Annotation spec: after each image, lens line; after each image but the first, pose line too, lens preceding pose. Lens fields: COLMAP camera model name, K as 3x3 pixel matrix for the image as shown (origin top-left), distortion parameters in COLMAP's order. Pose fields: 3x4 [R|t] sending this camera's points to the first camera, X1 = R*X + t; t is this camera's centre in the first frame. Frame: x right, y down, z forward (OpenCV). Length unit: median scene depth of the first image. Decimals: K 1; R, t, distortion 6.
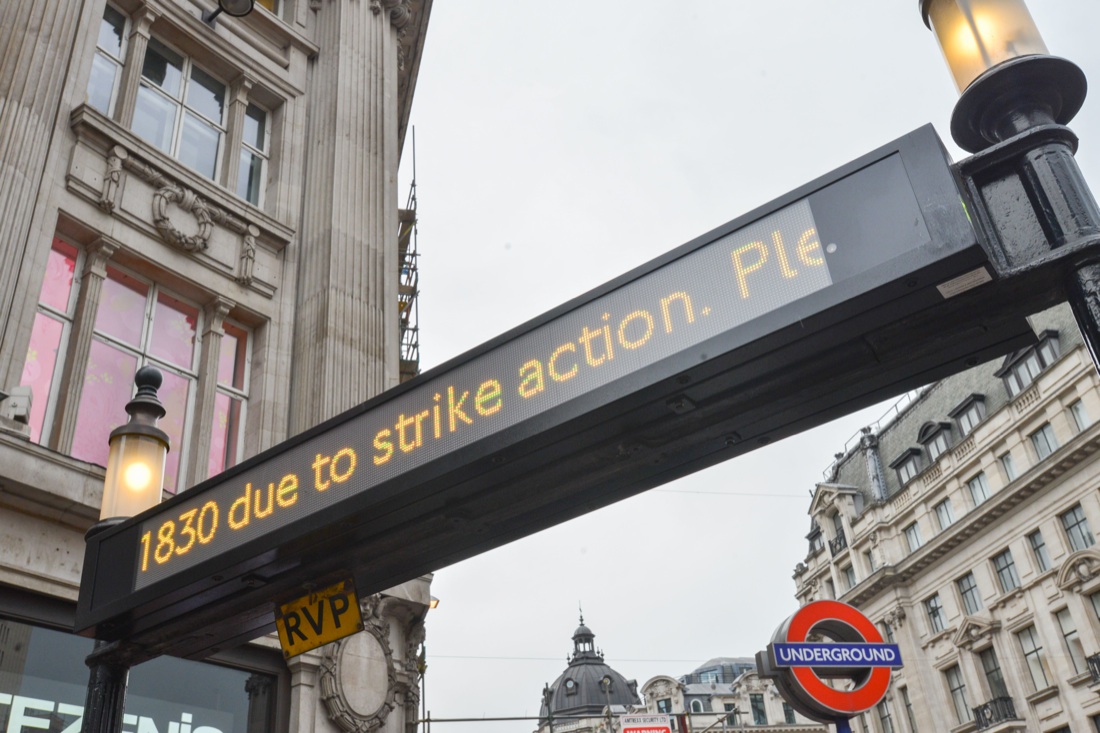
lens RADIAL K [[1047.1, 0, 549.8], [0, 1047.1, 365.9], [0, 0, 1]] dist [0.006244, 0.003535]
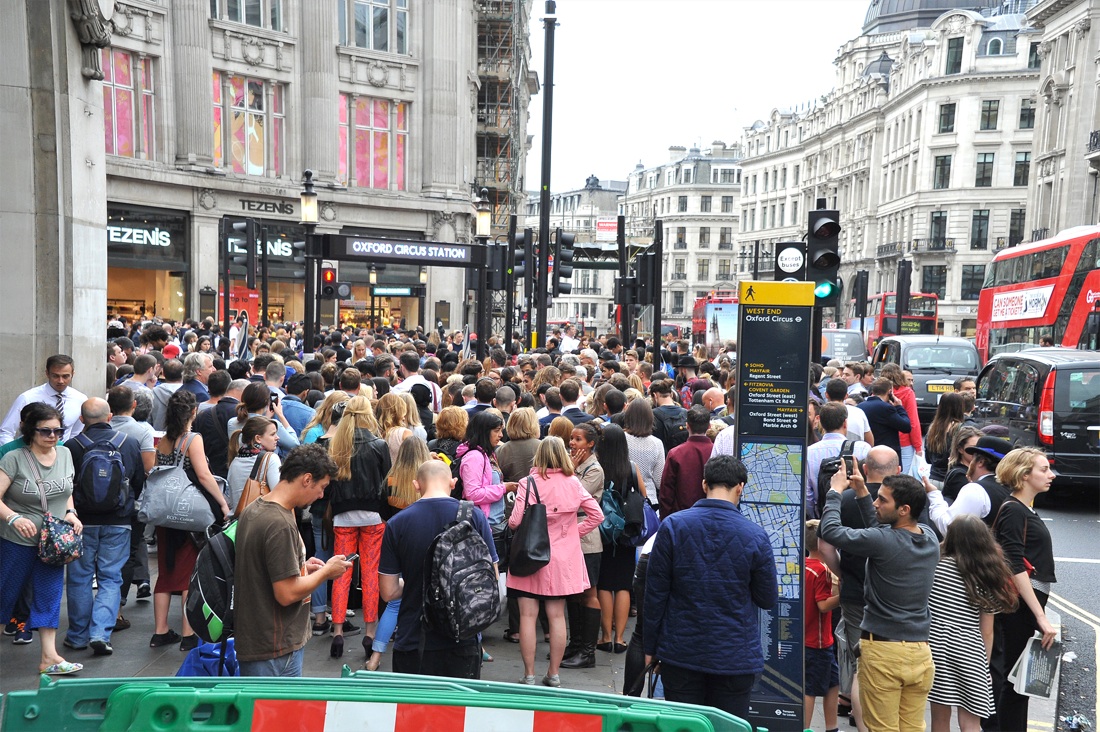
lens RADIAL K [[1047.1, 0, 549.8], [0, 1047.1, 365.4], [0, 0, 1]] dist [0.006244, 0.003535]
pose [[0.971531, 0.090559, -0.218920, 0.837312], [0.050115, 0.824590, 0.563507, -1.135157], [0.231550, -0.558436, 0.796577, -1.670808]]
